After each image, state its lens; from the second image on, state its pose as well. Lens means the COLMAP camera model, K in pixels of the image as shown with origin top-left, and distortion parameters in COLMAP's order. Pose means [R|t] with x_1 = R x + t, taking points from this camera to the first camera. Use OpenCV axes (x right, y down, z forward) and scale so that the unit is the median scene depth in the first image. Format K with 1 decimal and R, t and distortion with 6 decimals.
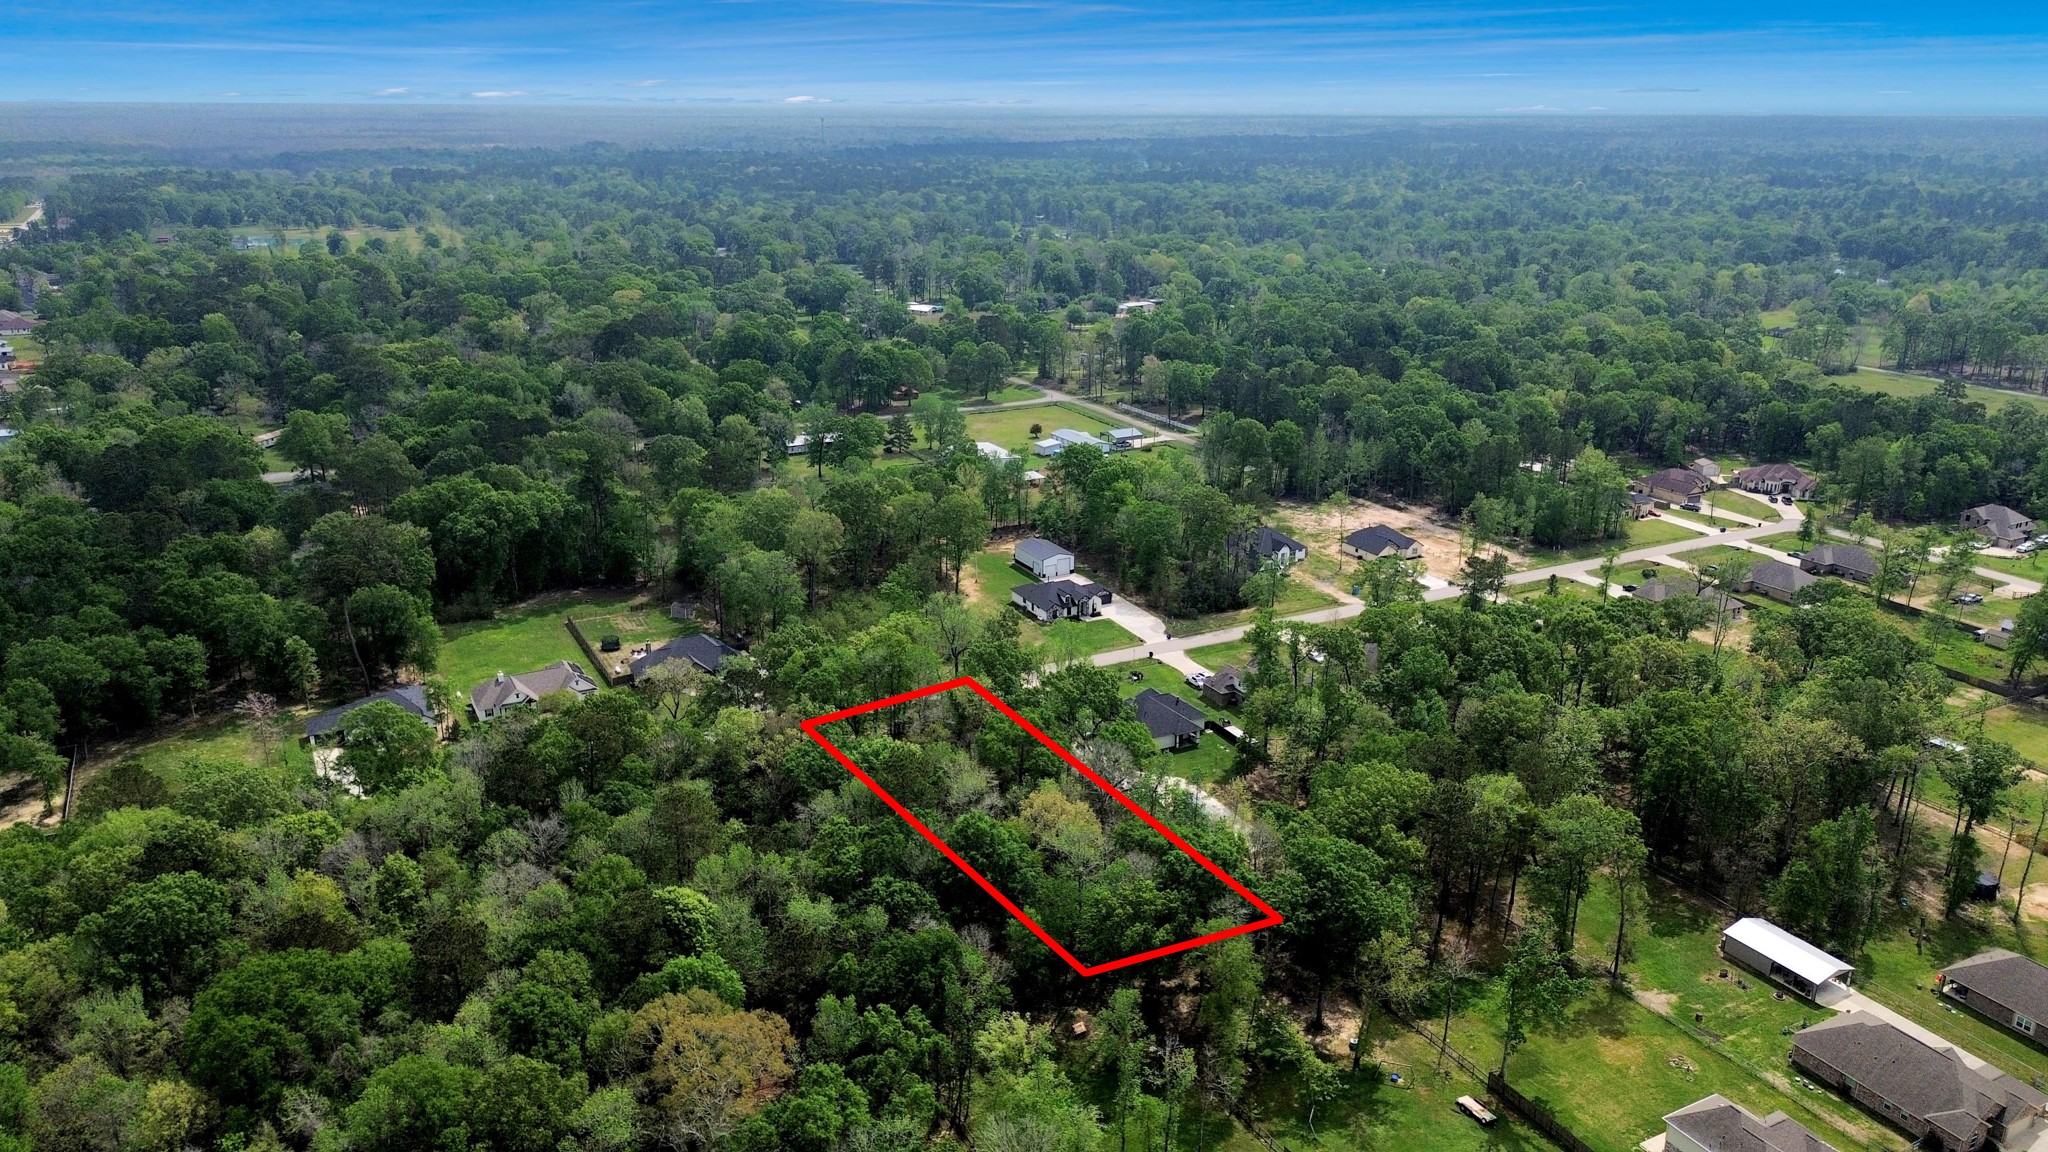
lens RADIAL K [[1449.0, 0, 1024.0], [0, 1449.0, 576.0], [0, 0, 1]] dist [0.073801, -0.071899]
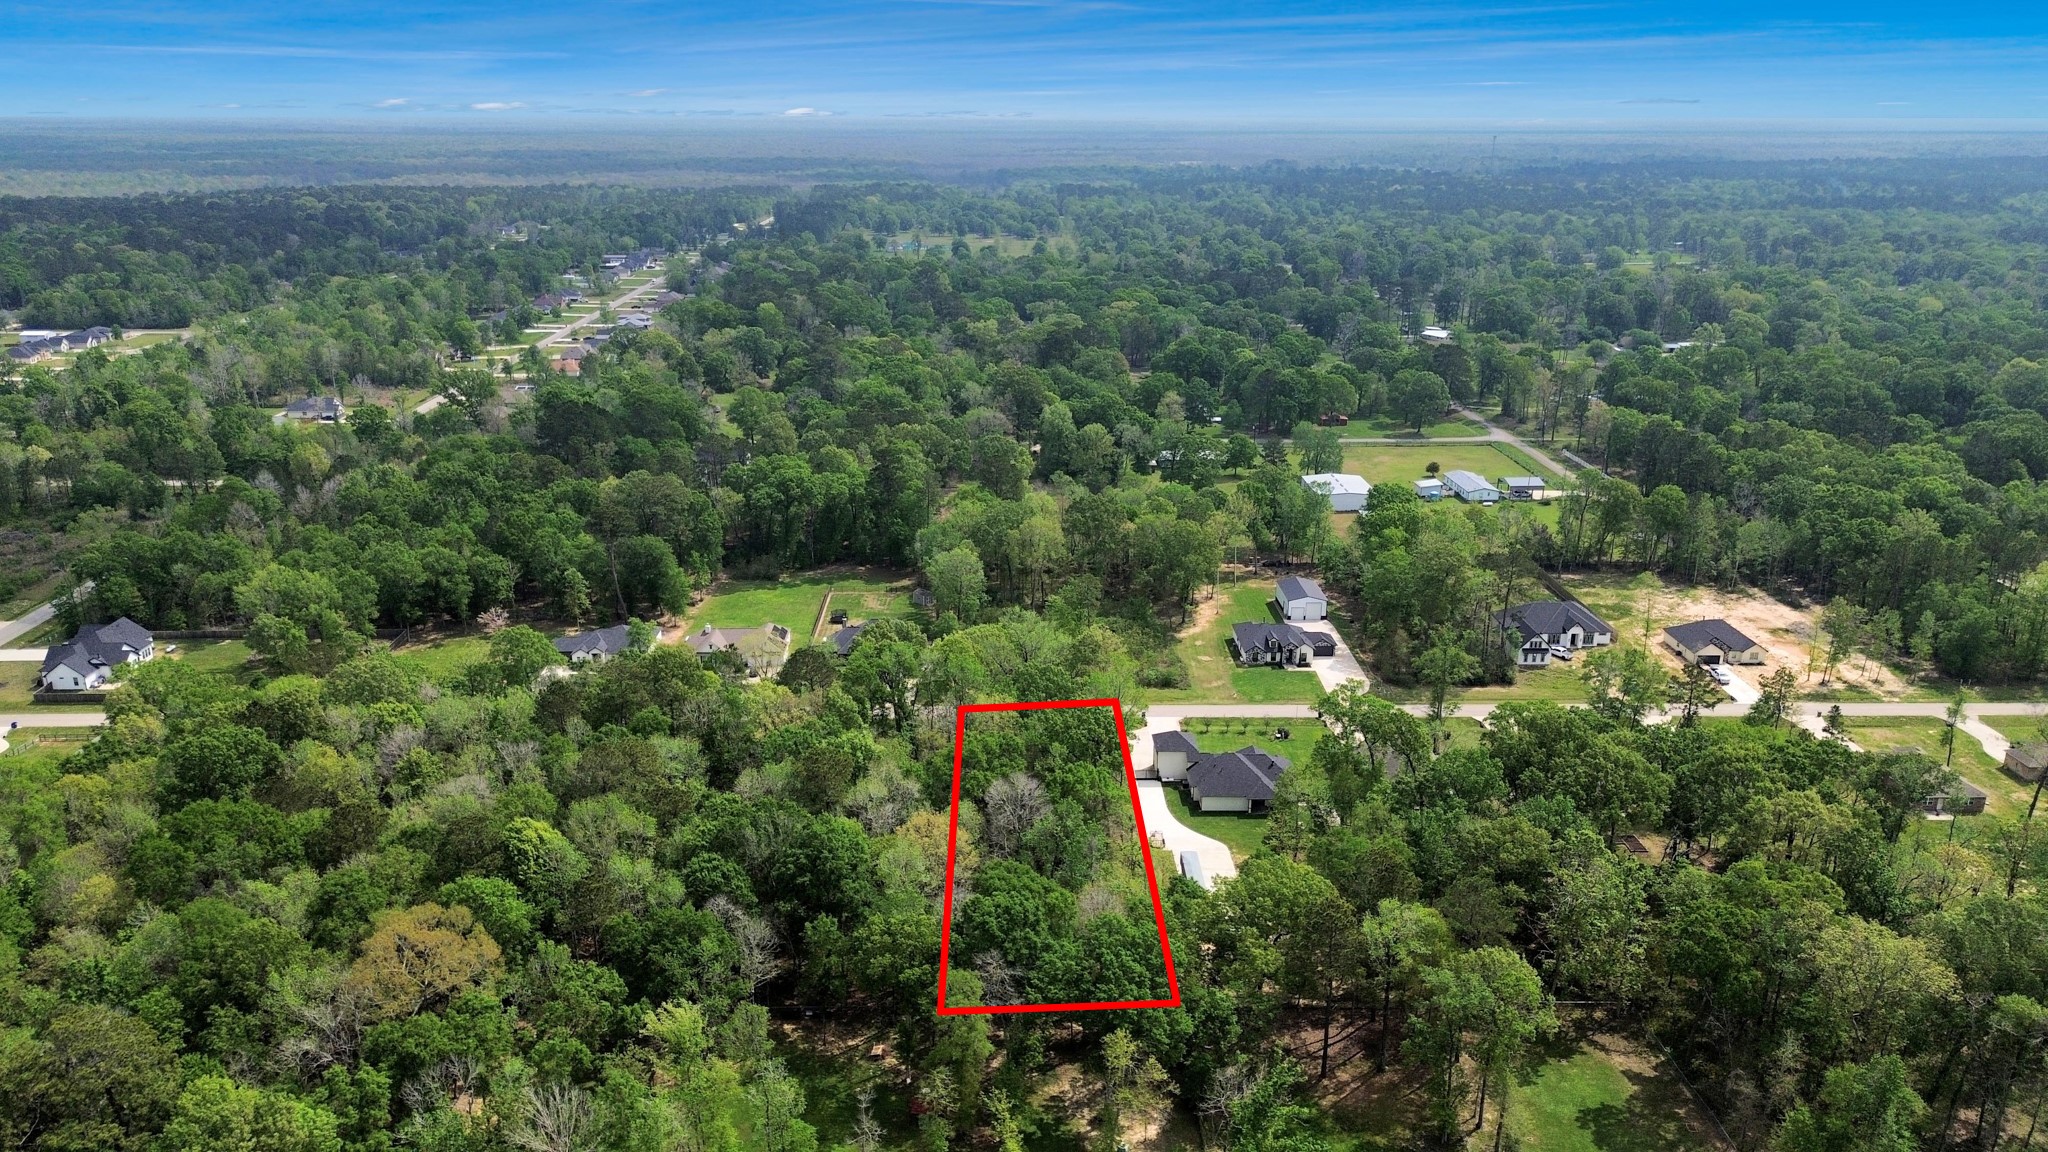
lens RADIAL K [[1449.0, 0, 1024.0], [0, 1449.0, 576.0], [0, 0, 1]] dist [0.124121, -0.202509]
pose [[0.894272, 0.135278, -0.426589, 0.305933], [-0.140532, 0.989888, 0.019307, -0.024662], [0.424887, 0.042683, 0.904240, 0.079628]]
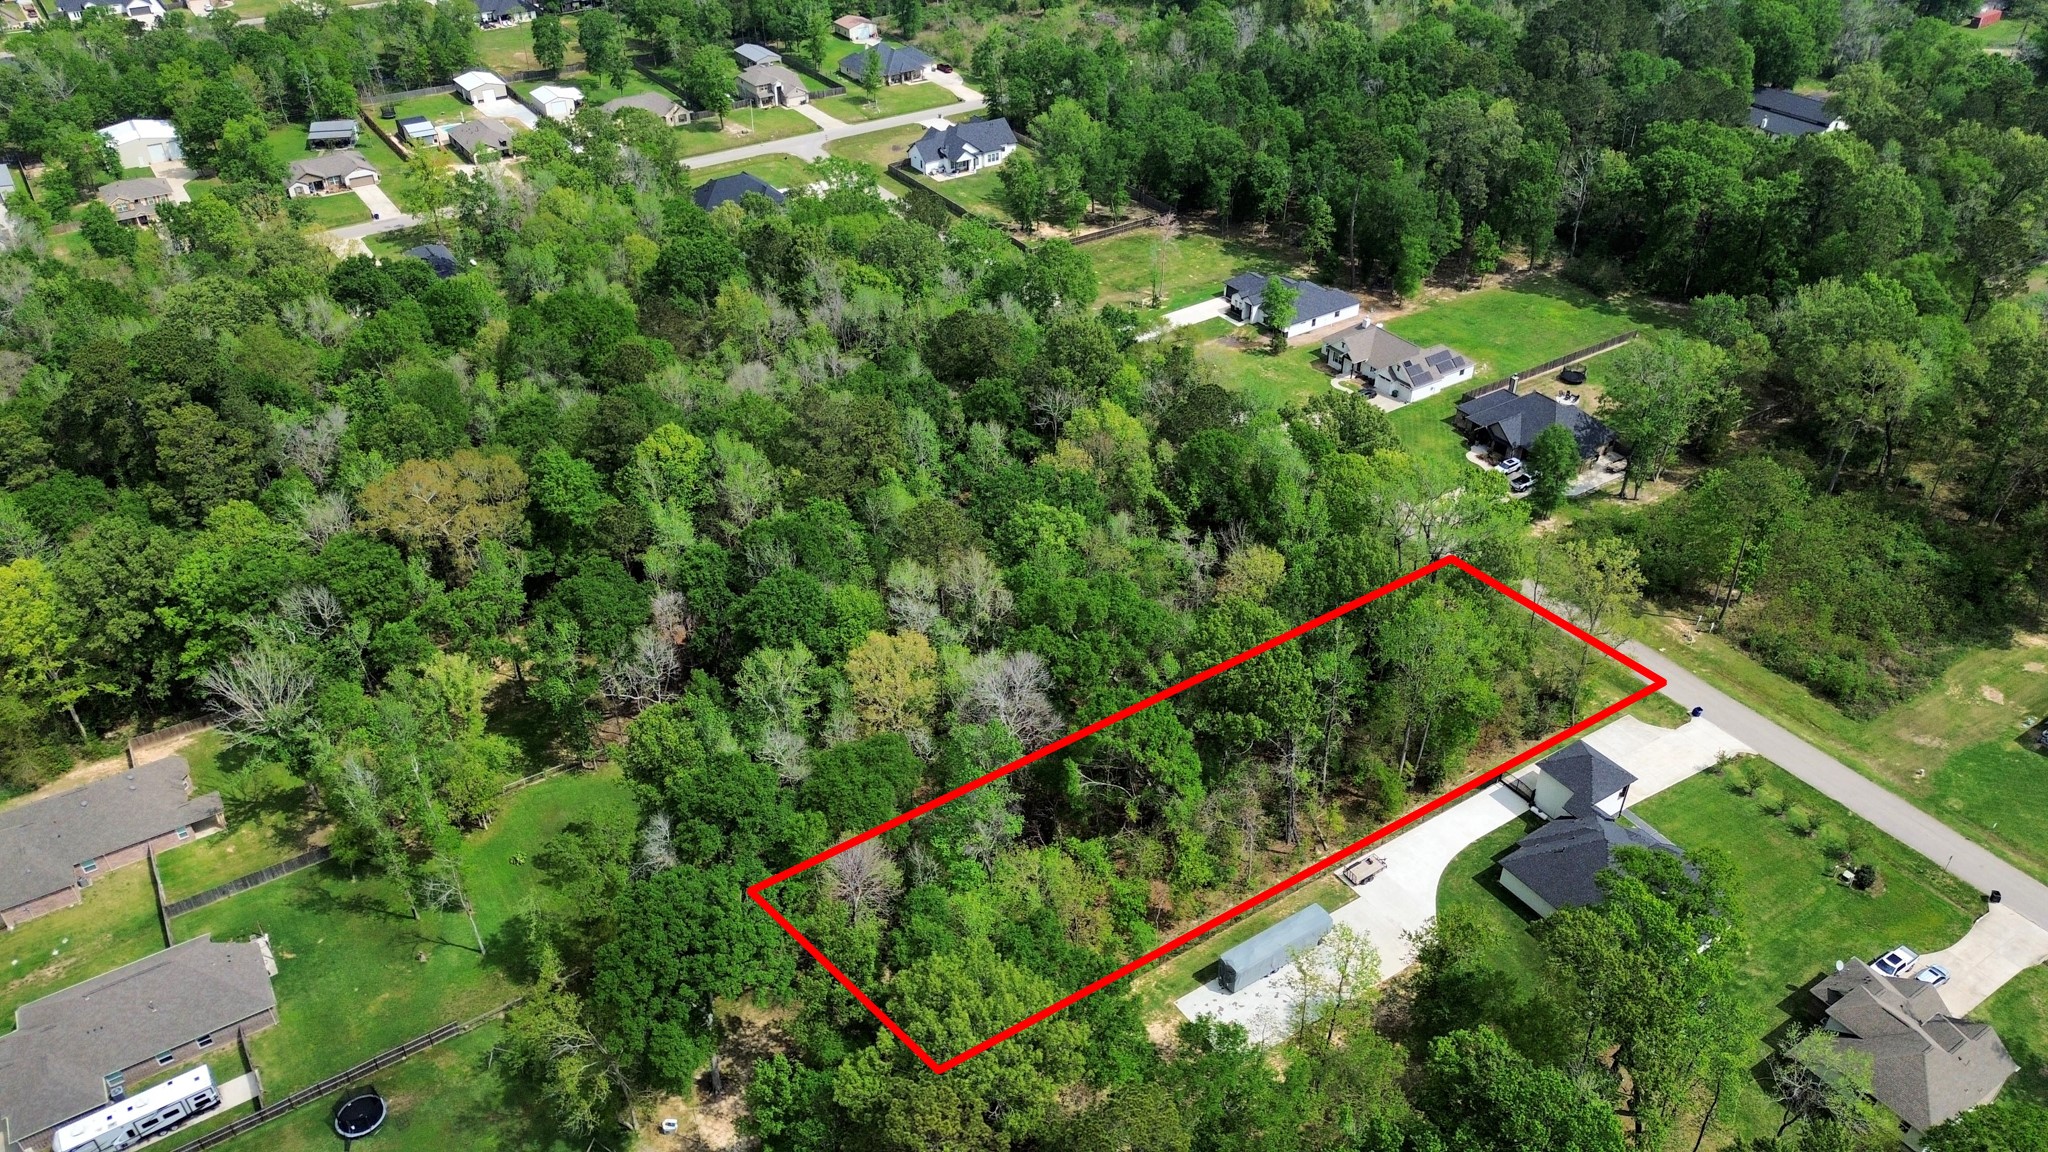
lens RADIAL K [[1449.0, 0, 1024.0], [0, 1449.0, 576.0], [0, 0, 1]] dist [0.073801, -0.071899]
pose [[0.094230, 0.566269, -0.818816, 0.400927], [-0.307921, 0.798724, 0.516938, -0.185733], [0.946734, 0.203419, 0.249629, 0.561683]]
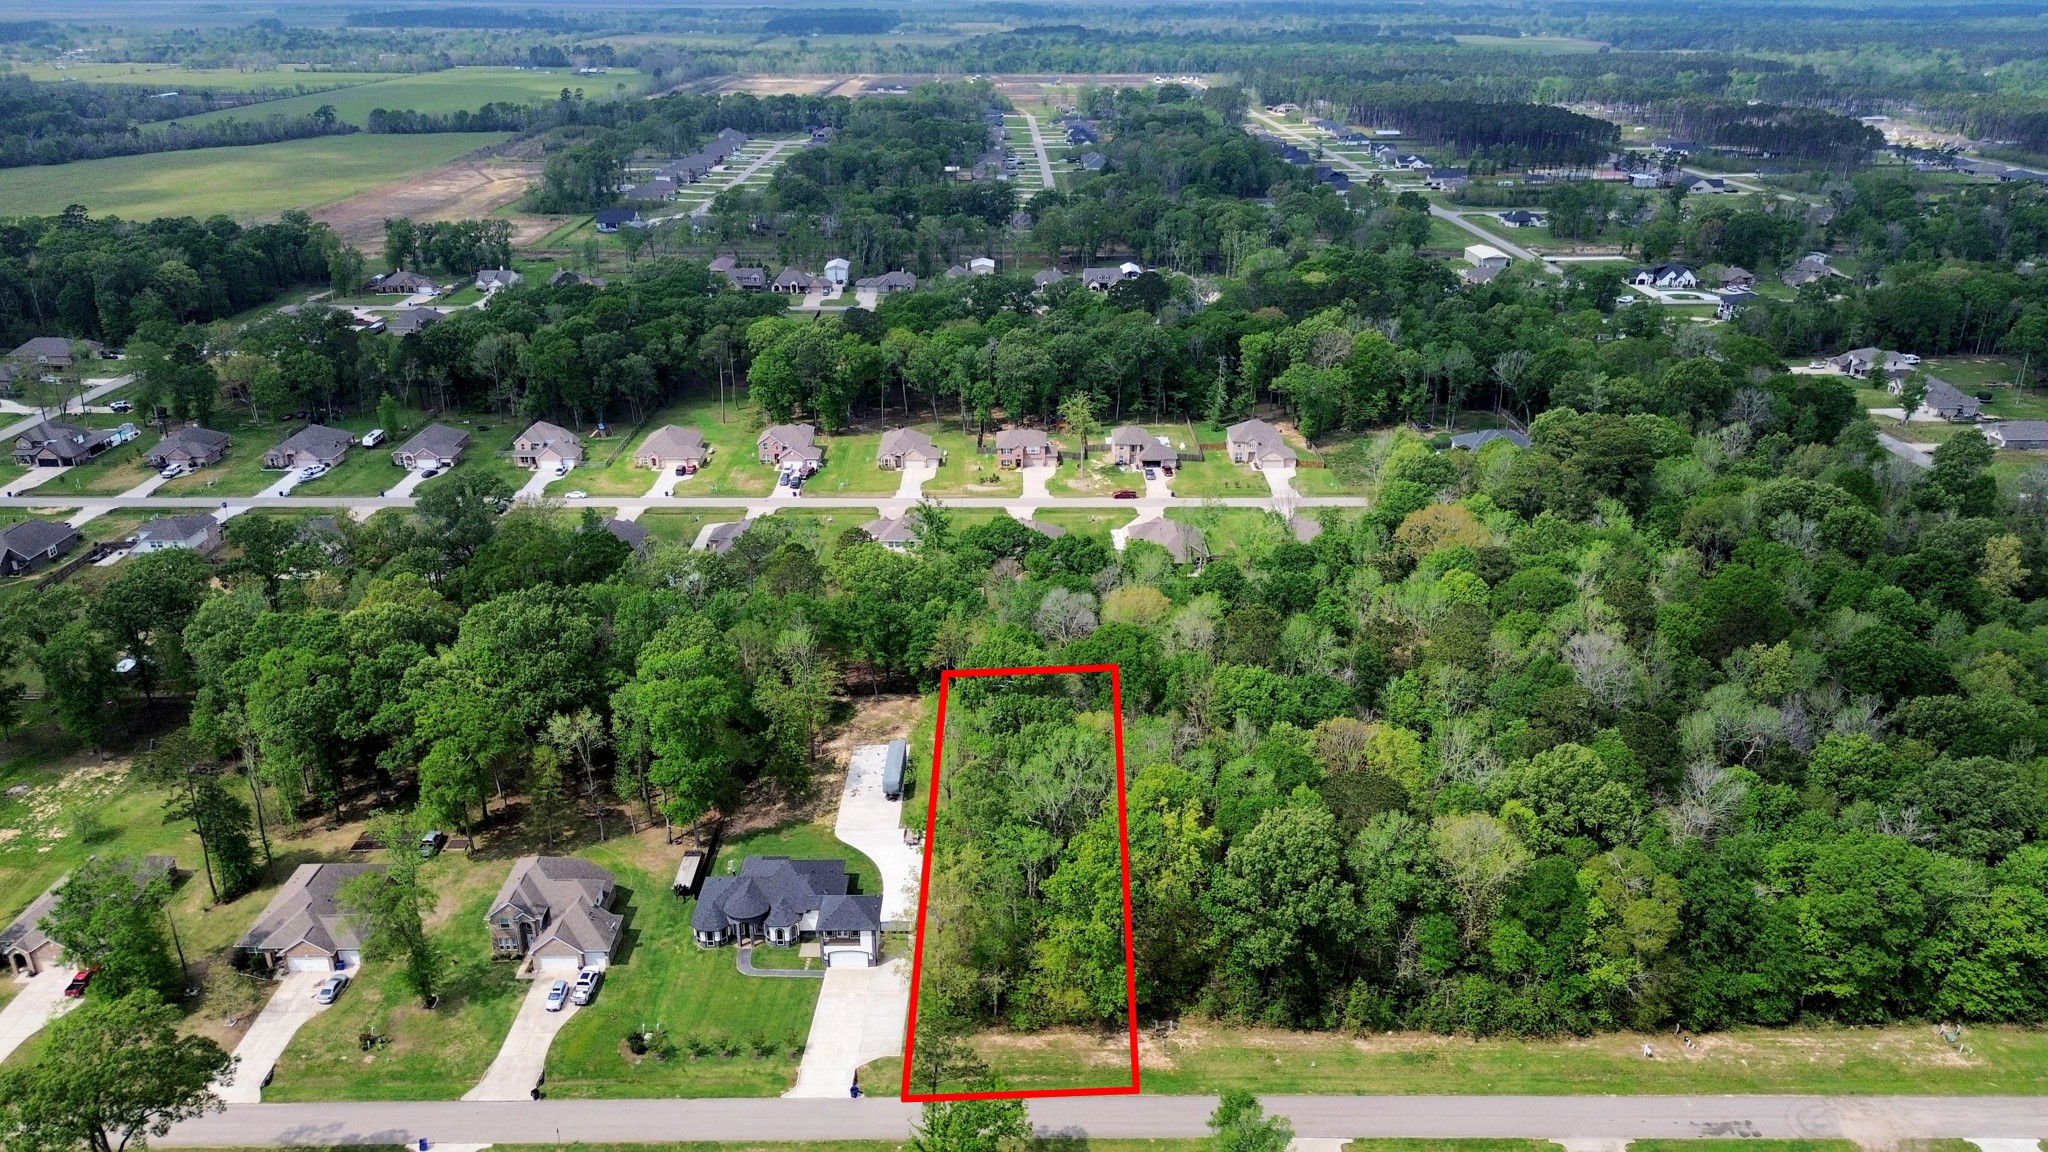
lens RADIAL K [[1449.0, 0, 1024.0], [0, 1449.0, 576.0], [0, 0, 1]] dist [0.073801, -0.071899]
pose [[-0.885974, -0.181238, 0.426852, -0.255624], [0.140678, 0.772049, 0.619798, -0.387769], [-0.441882, 0.609174, -0.658519, 1.168425]]
